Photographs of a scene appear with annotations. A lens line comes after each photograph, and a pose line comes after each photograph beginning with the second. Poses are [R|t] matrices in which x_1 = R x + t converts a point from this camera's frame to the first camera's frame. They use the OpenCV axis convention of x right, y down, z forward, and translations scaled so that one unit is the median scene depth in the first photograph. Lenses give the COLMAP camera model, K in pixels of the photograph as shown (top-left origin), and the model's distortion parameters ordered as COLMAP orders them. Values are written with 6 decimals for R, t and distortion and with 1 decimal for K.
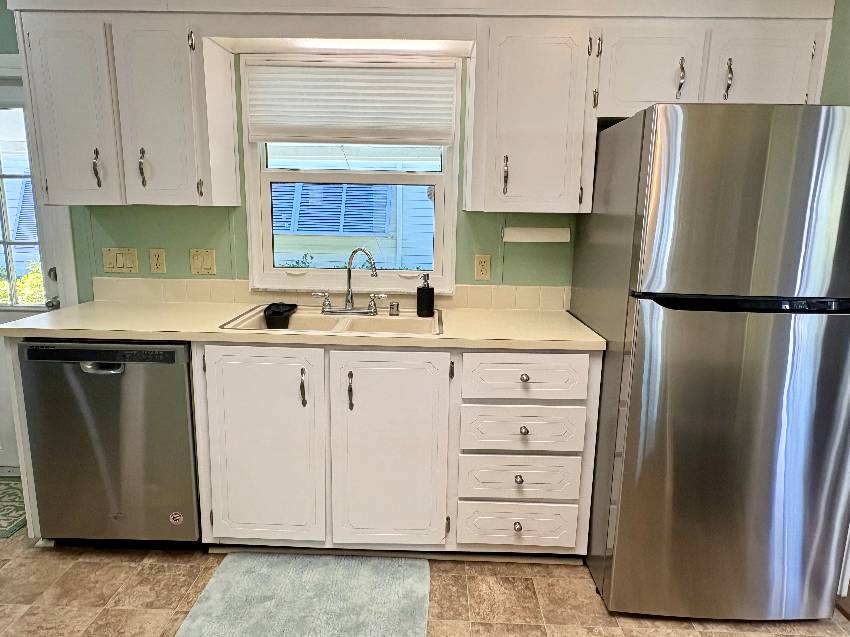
lens RADIAL K [[573.3, 0, 425.0], [0, 573.3, 318.5], [0, 0, 1]] dist [-0.001391, 0.000494]
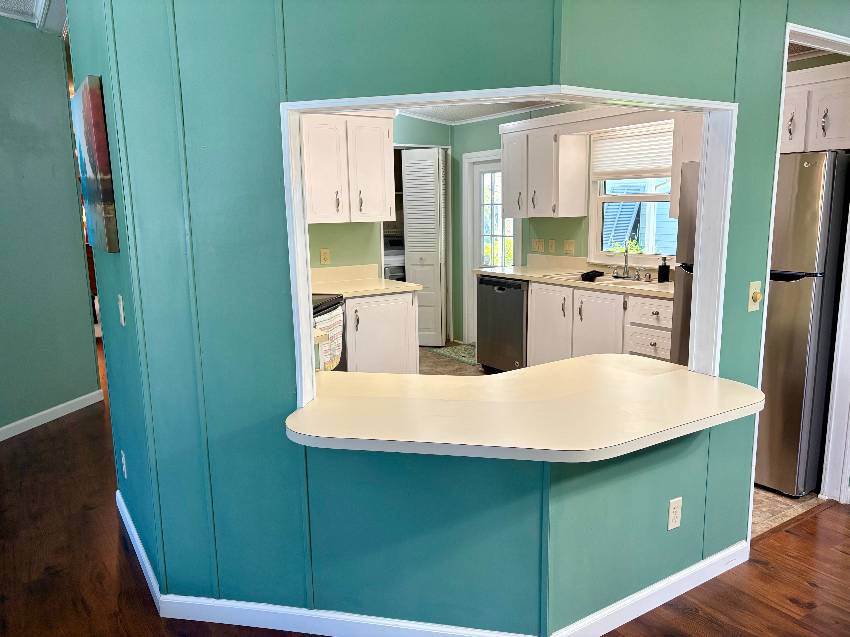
lens RADIAL K [[646.0, 0, 425.0], [0, 646.0, 318.5], [0, 0, 1]] dist [0.027373, -0.000258]
pose [[0.562944, 0.115644, -0.818365, 1.124942], [-0.133488, 0.989885, 0.048057, 0.094214], [0.815644, 0.082188, 0.572687, -0.571892]]
